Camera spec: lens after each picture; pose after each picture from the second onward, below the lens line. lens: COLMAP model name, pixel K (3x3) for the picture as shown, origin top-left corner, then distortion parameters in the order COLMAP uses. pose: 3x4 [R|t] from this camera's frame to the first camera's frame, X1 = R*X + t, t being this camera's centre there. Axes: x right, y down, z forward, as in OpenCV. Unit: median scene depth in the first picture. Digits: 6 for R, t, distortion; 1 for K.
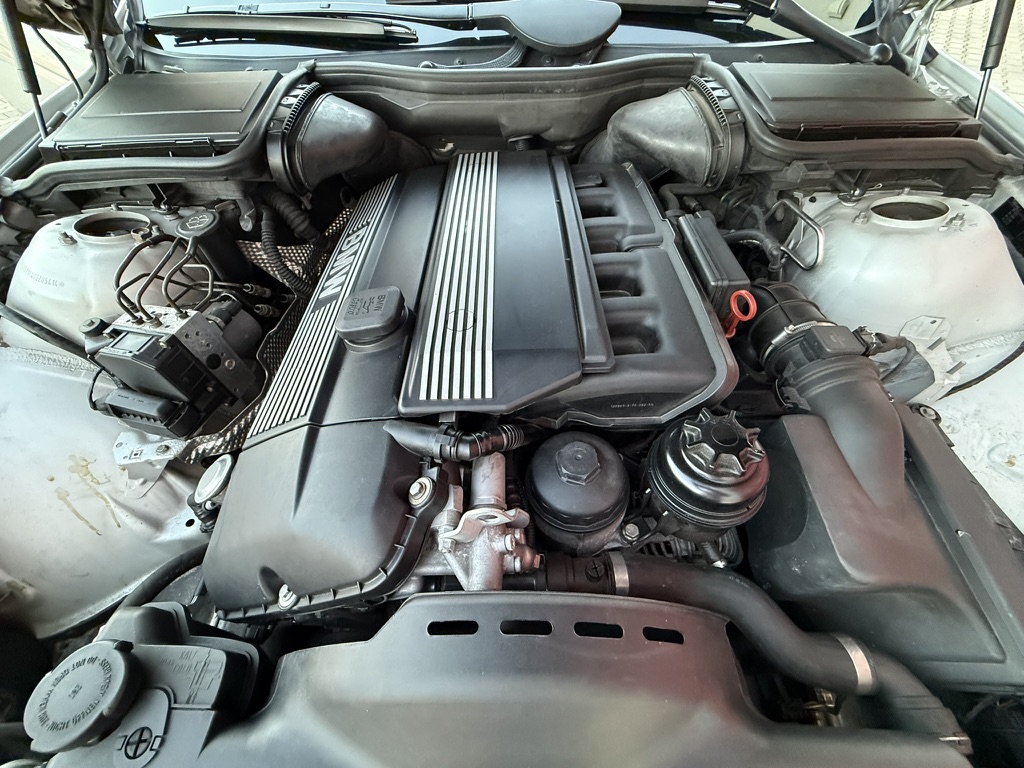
lens RADIAL K [[409.5, 0, 509.2], [0, 409.5, 385.0], [0, 0, 1]] dist [0.004092, -0.000024]
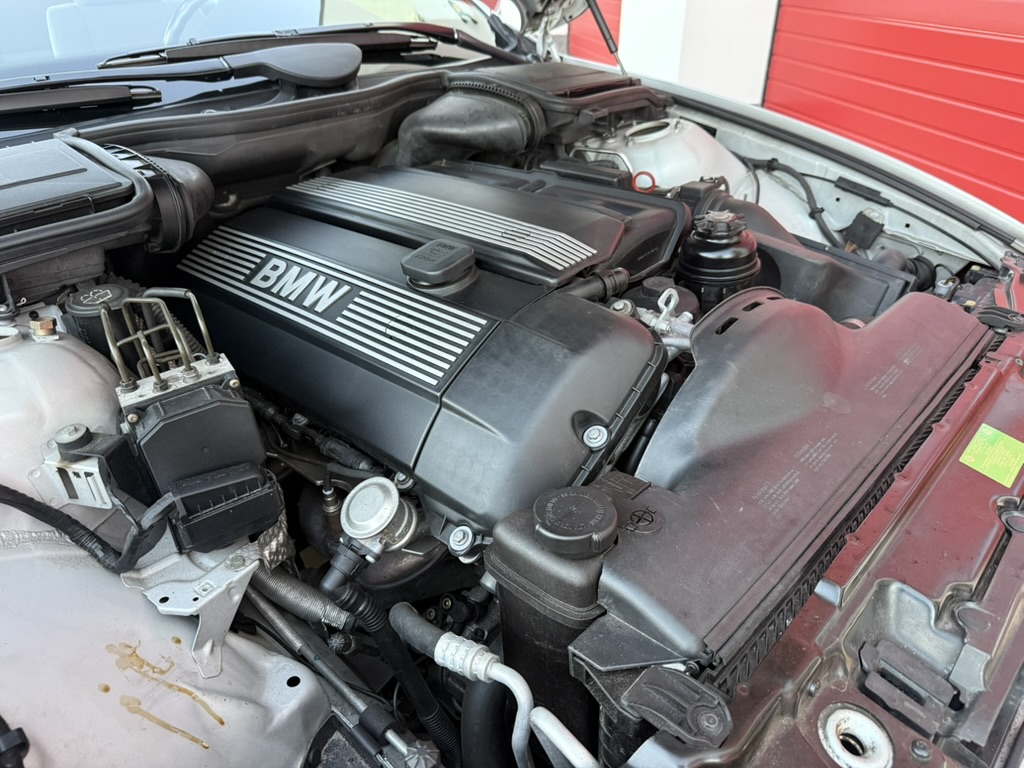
lens RADIAL K [[727.6, 0, 513.8], [0, 727.6, 389.8], [0, 0, 1]] dist [0.060869, -0.104945]
pose [[0.684758, -0.376055, 0.624251, -0.975552], [0.578985, 0.800927, -0.152617, 0.310576], [-0.442587, 0.465938, 0.766171, -0.209201]]
